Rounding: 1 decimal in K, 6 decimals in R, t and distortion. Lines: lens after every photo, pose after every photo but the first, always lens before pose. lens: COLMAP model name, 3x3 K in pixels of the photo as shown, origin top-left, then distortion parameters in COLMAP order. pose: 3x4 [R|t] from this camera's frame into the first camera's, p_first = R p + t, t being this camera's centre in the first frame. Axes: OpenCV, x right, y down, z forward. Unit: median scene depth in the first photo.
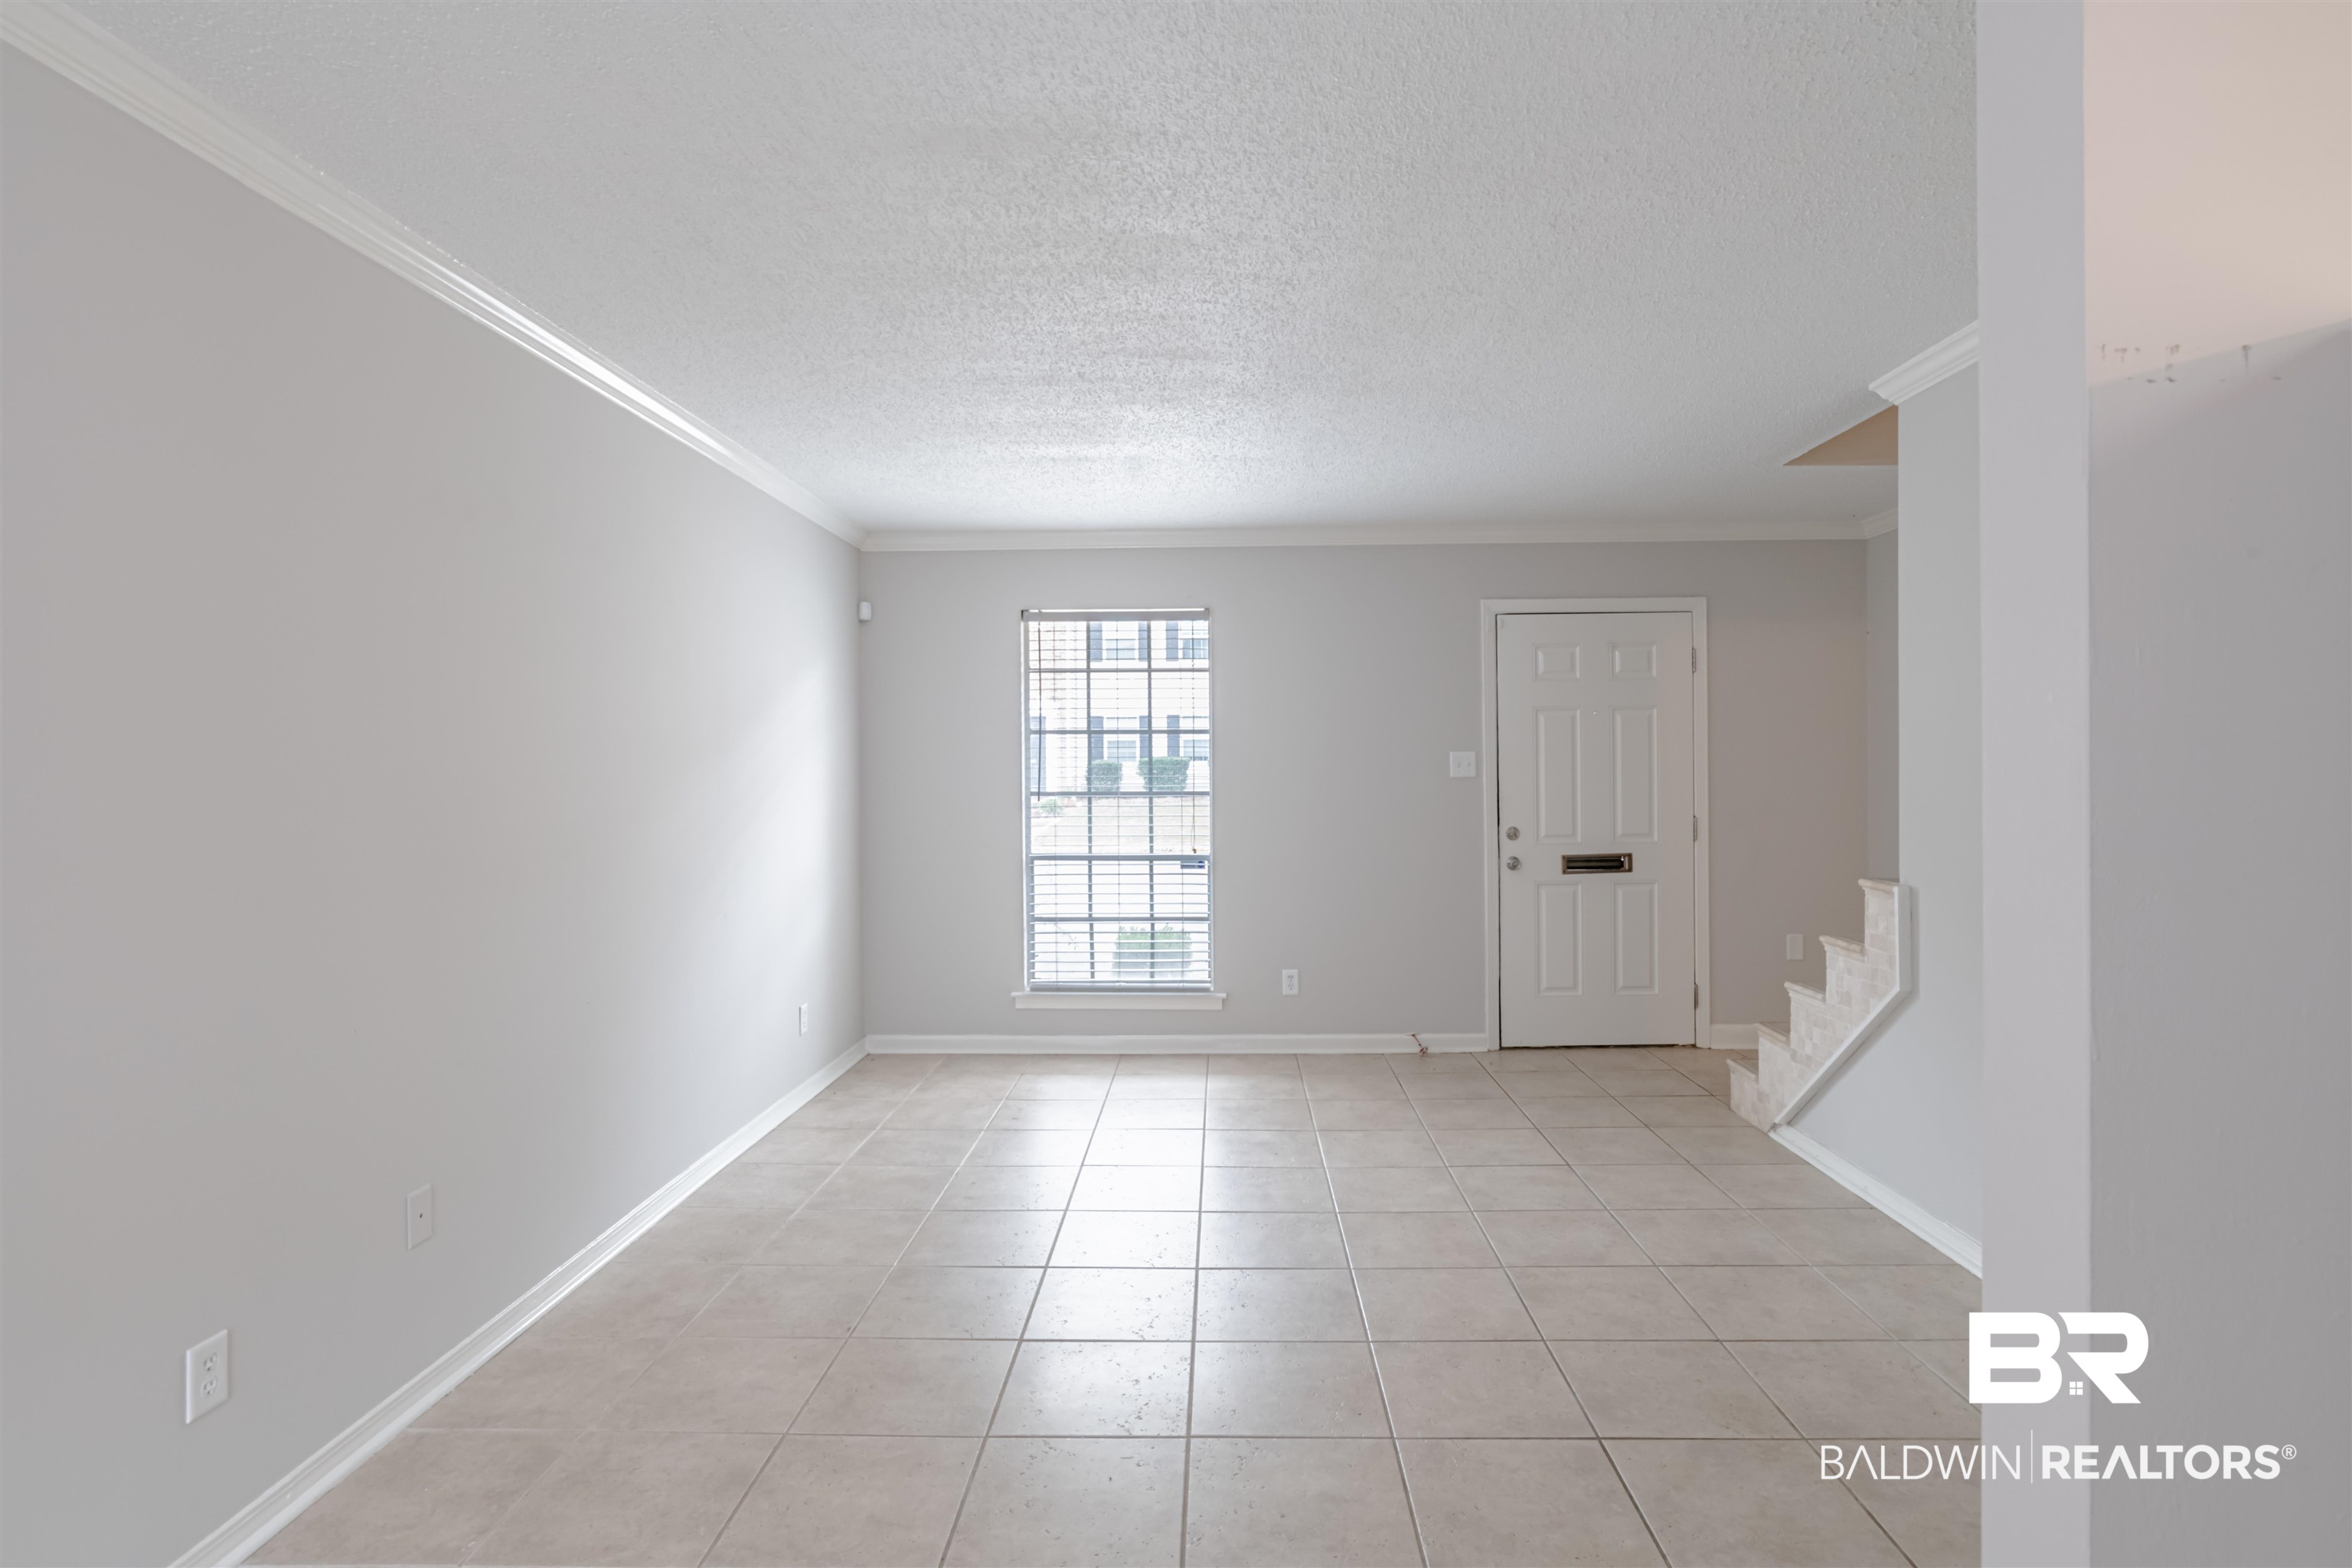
lens RADIAL K [[1199.7, 0, 1190.3], [0, 1199.7, 769.9], [0, 0, 1]] dist [-0.038796, 0.021112]
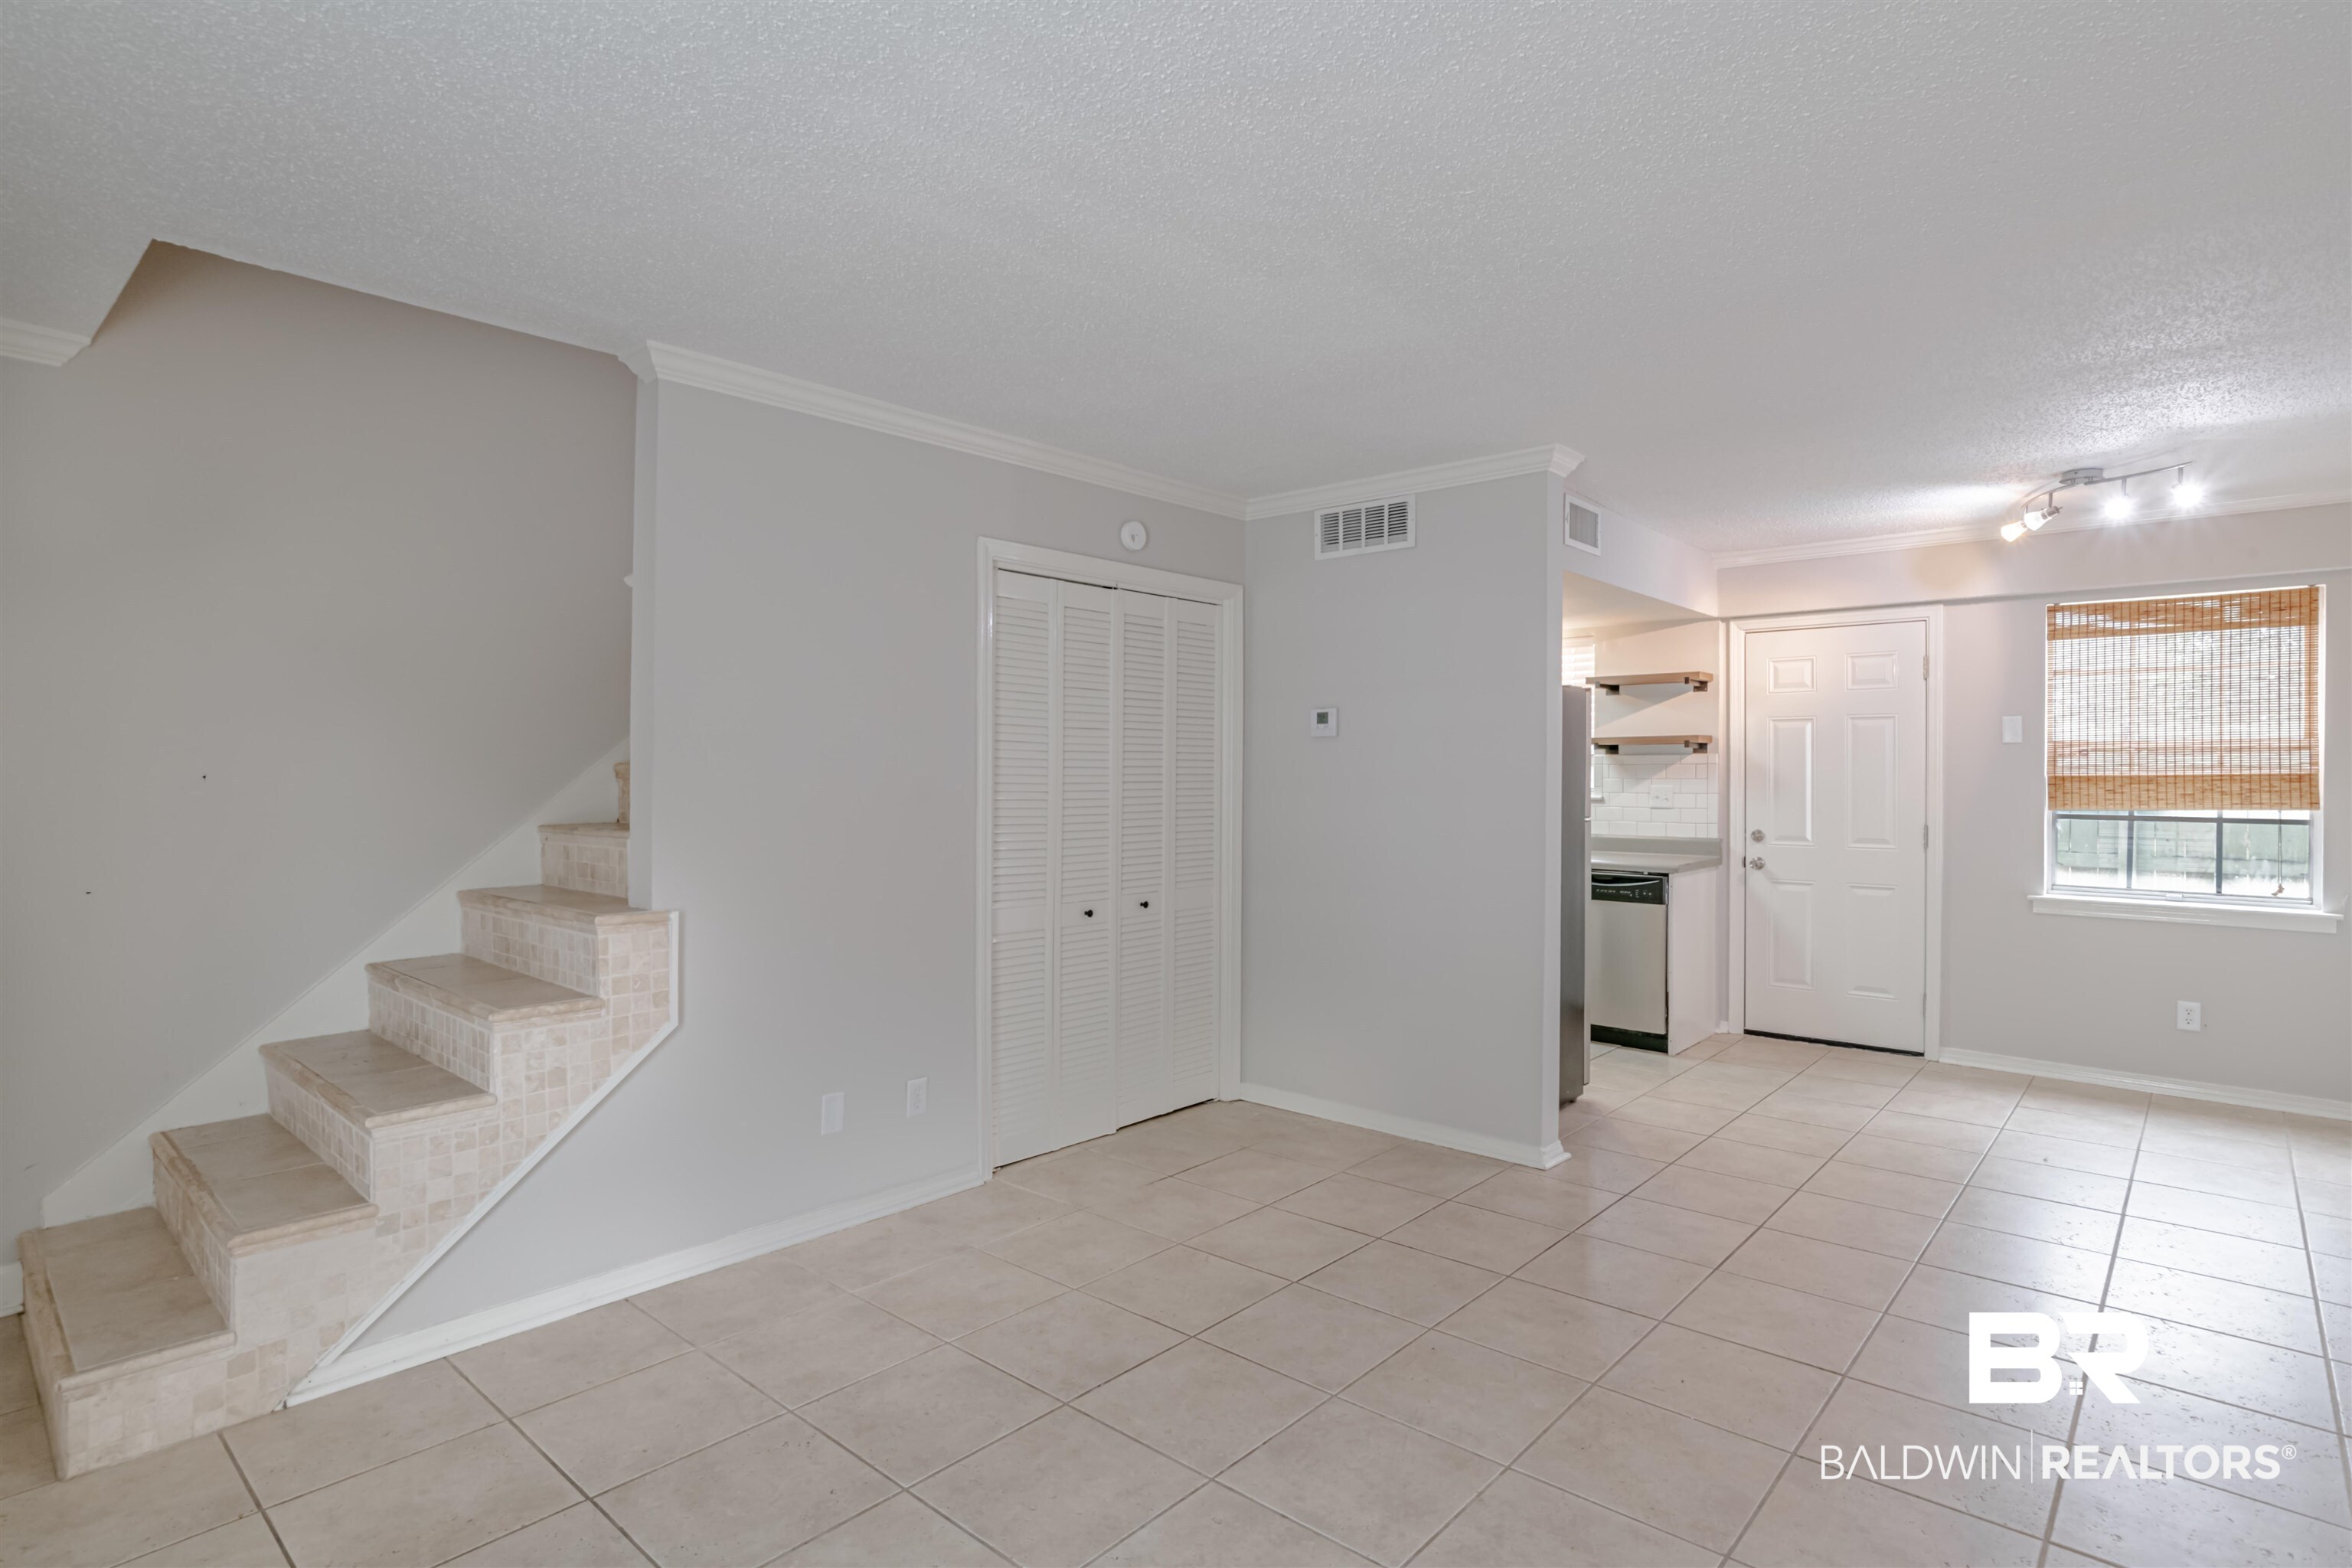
lens RADIAL K [[1199.7, 0, 1197.8], [0, 1199.7, 773.1], [0, 0, 1]] dist [-0.038796, 0.021112]
pose [[-0.769511, 0.008762, 0.638573, -0.198110], [0.007968, 0.999960, -0.004118, -0.000754], [-0.638584, 0.001920, -0.769550, 0.968881]]
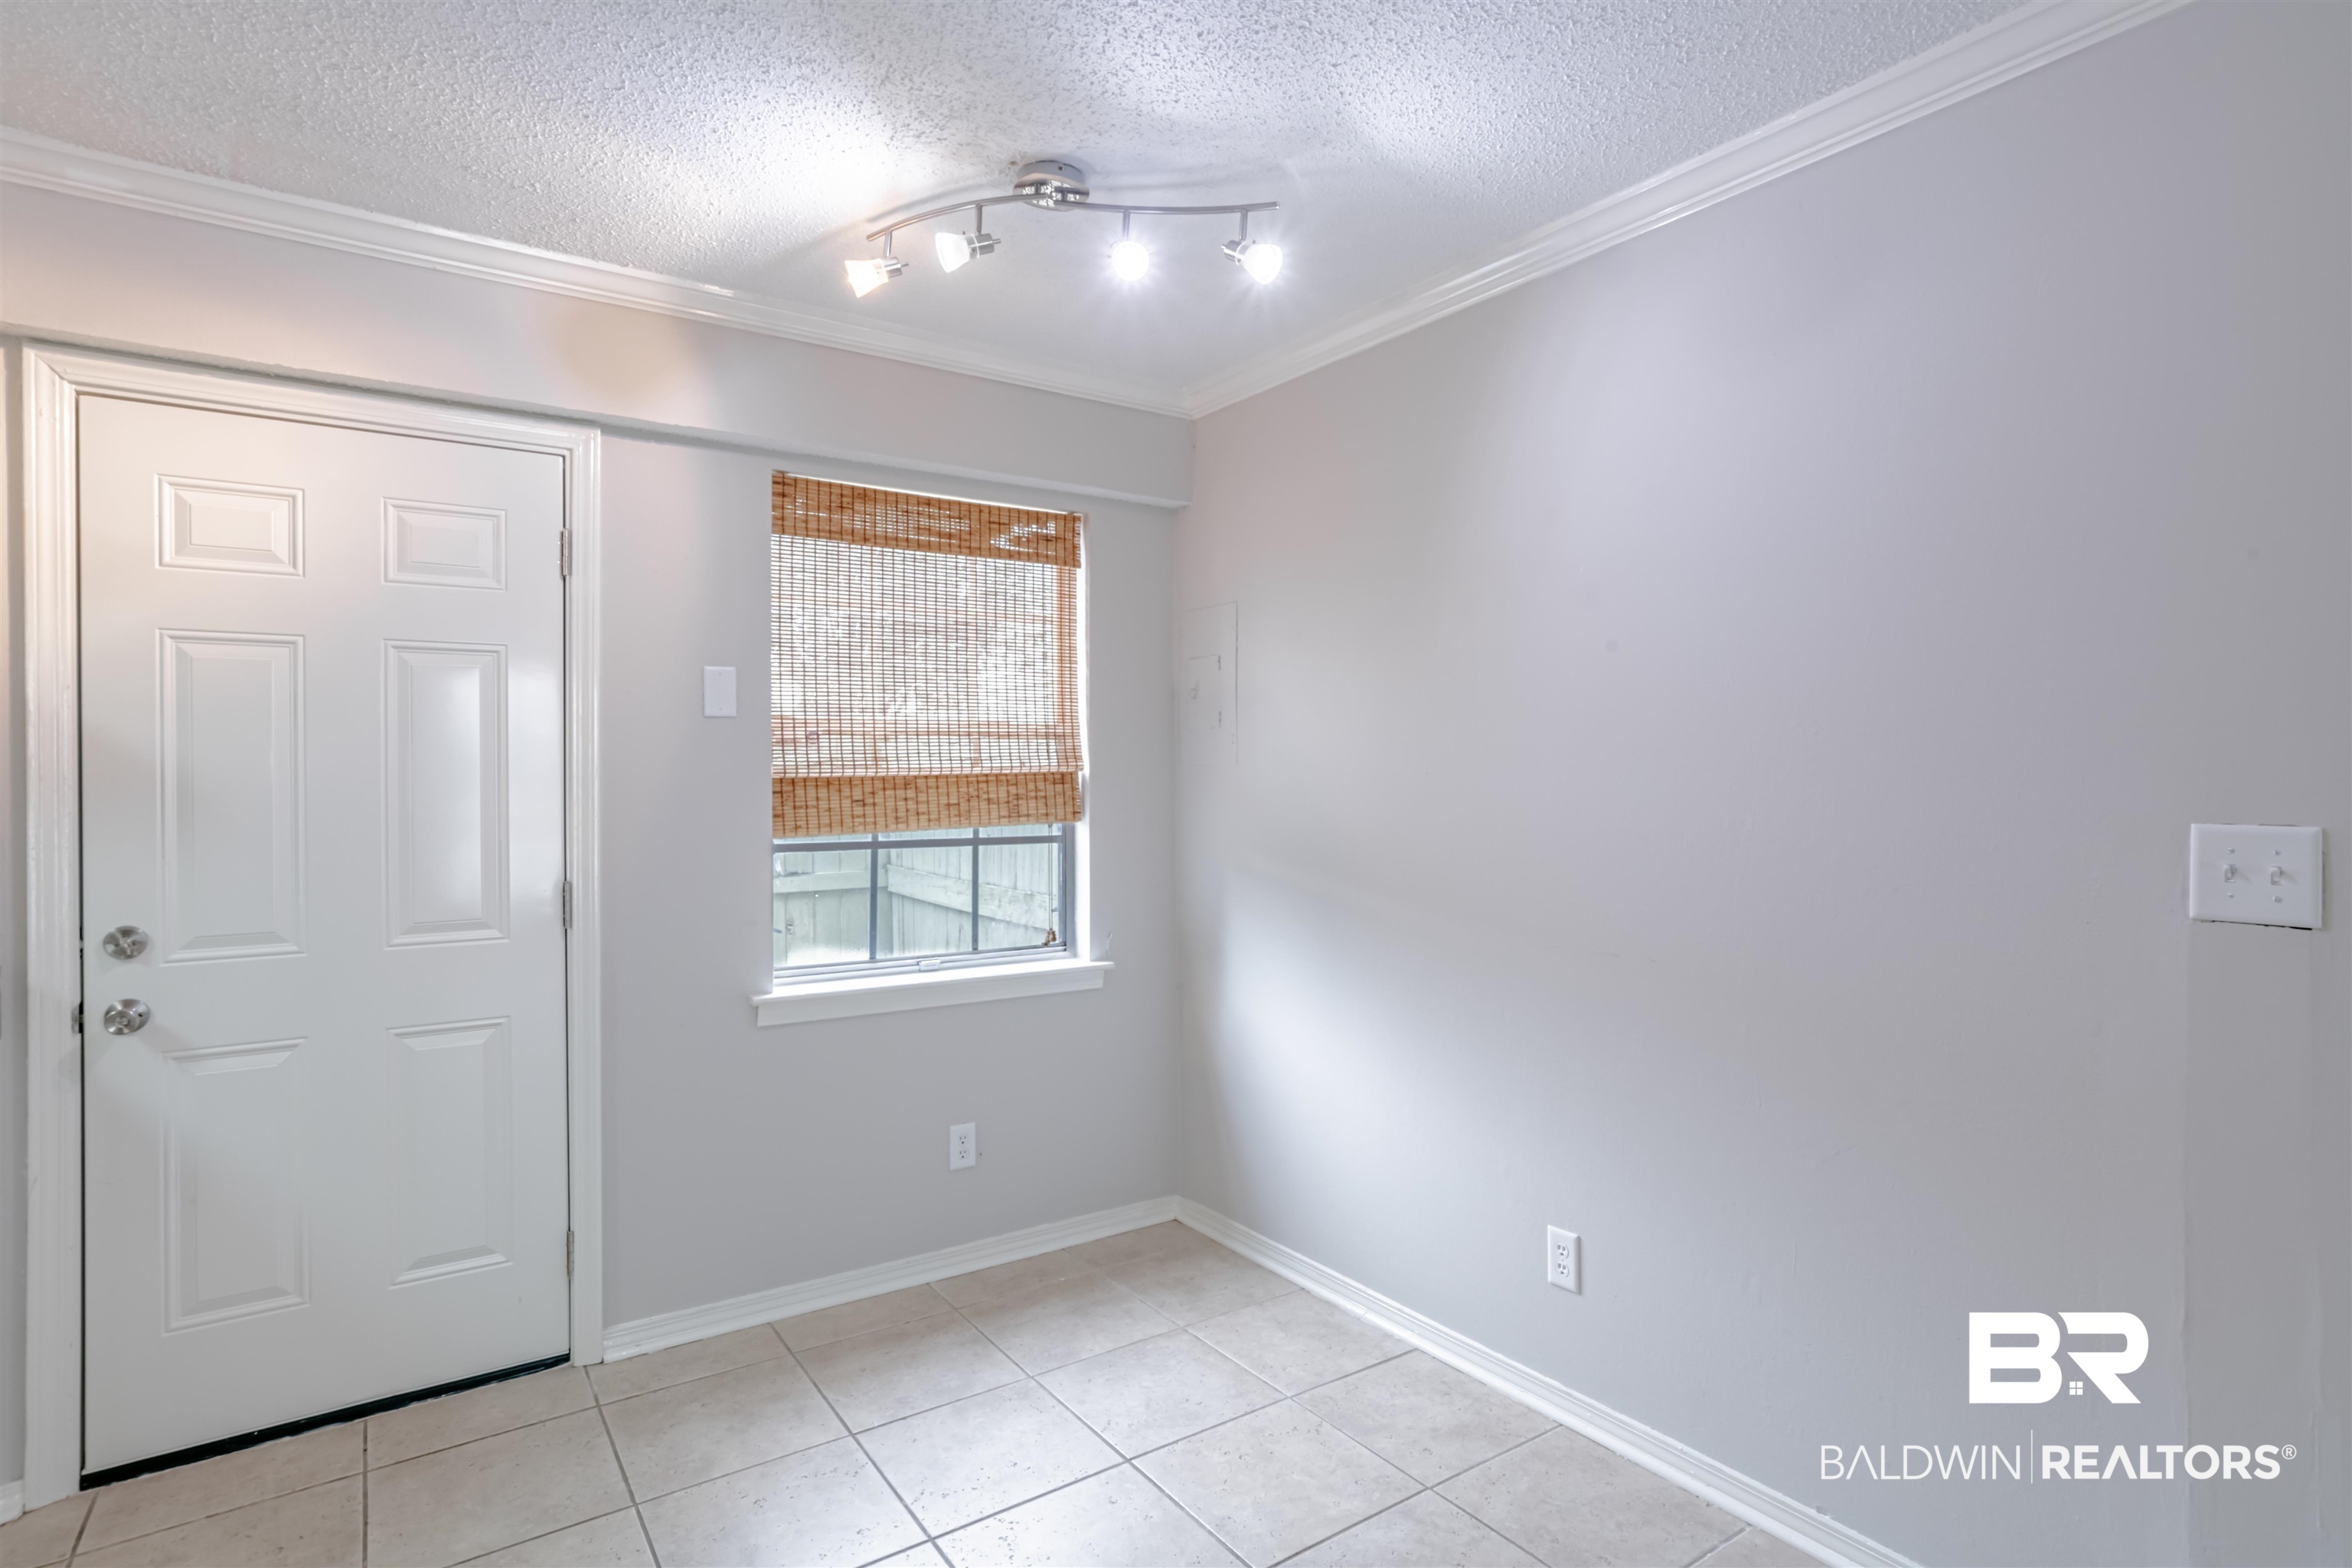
lens RADIAL K [[1199.7, 0, 1186.4], [0, 1199.7, 778.4], [0, 0, 1]] dist [-0.038796, 0.021112]
pose [[-0.800284, 0.015860, -0.599412, 0.075526], [0.011008, 0.999870, 0.011759, -0.000758], [0.599521, 0.002813, -0.800354, 0.291707]]
